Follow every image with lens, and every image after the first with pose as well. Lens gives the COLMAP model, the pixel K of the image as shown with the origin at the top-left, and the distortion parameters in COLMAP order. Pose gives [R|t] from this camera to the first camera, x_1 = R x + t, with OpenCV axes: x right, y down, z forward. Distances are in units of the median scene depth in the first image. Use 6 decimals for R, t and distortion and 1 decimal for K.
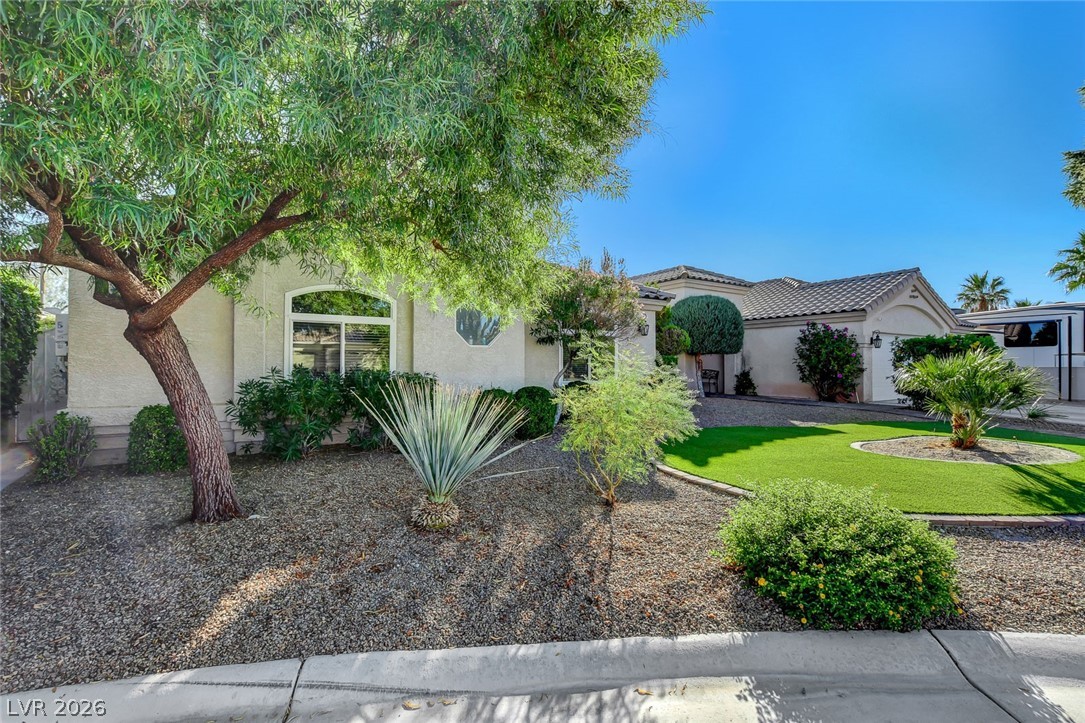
lens RADIAL K [[473.7, 0, 545.6], [0, 473.7, 365.1], [0, 0, 1]] dist [-0.027413, 0.001367]
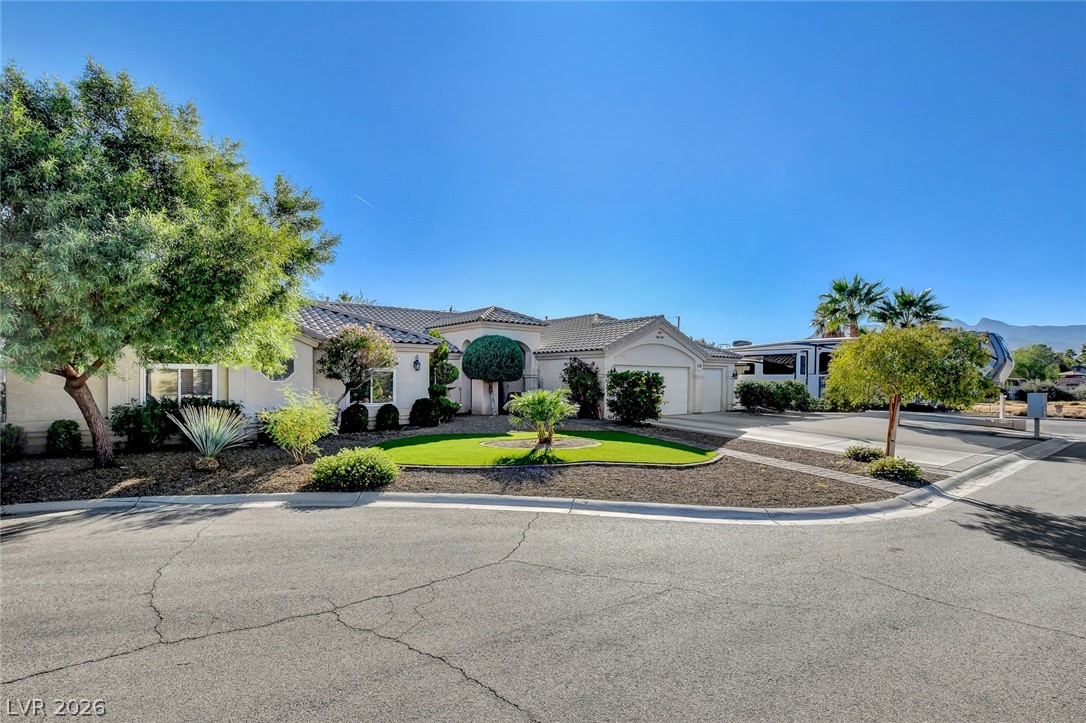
lens RADIAL K [[558.2, 0, 561.8], [0, 558.2, 390.7], [0, 0, 1]] dist [-0.034198, -0.000470]
pose [[0.991599, -0.000108, 0.129353, 0.710995], [-0.002797, 0.999748, 0.022271, -0.069166], [-0.129322, -0.022446, 0.991349, -1.171759]]
